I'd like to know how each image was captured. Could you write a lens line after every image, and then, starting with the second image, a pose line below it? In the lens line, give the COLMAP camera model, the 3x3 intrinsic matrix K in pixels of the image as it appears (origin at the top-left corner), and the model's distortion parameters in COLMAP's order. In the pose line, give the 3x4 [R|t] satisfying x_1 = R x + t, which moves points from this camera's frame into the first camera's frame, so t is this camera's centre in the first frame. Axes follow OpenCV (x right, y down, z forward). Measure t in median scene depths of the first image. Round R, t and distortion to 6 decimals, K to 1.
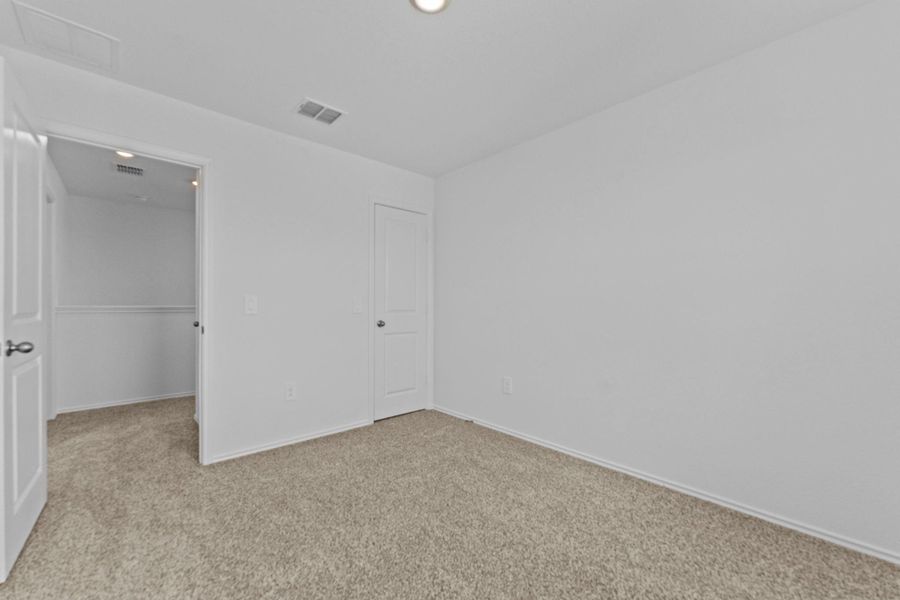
lens RADIAL K [[402.2, 0, 448.9], [0, 402.2, 307.7], [0, 0, 1]] dist [-0.000541, -0.000512]
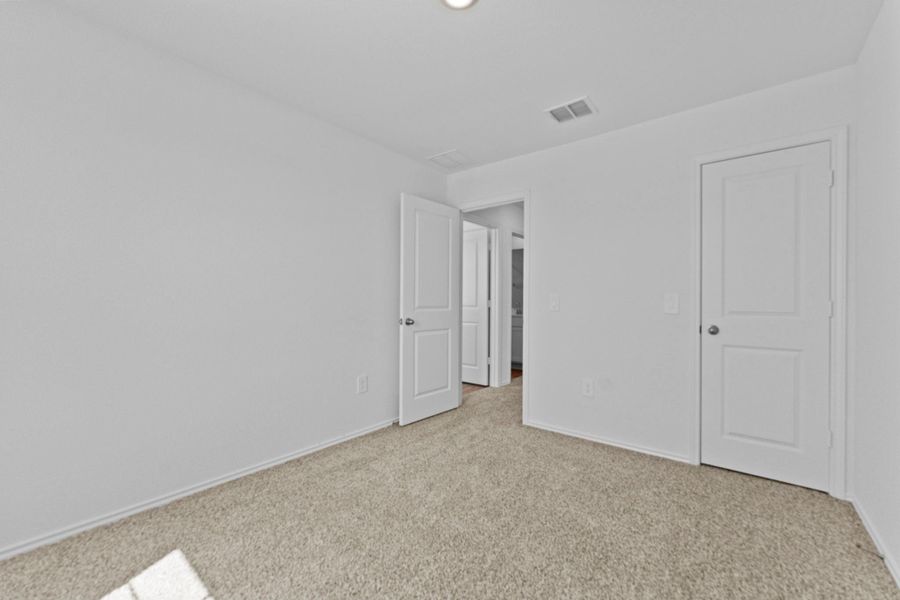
lens RADIAL K [[390.0, 0, 450.0], [0, 390.0, 300.0], [0, 0, 1]] dist [0.002461, 0.000216]
pose [[0.079258, -0.005779, -0.996837, 0.568804], [-0.012215, 0.999902, -0.006768, -0.003200], [0.996779, 0.012713, 0.079179, 0.571186]]
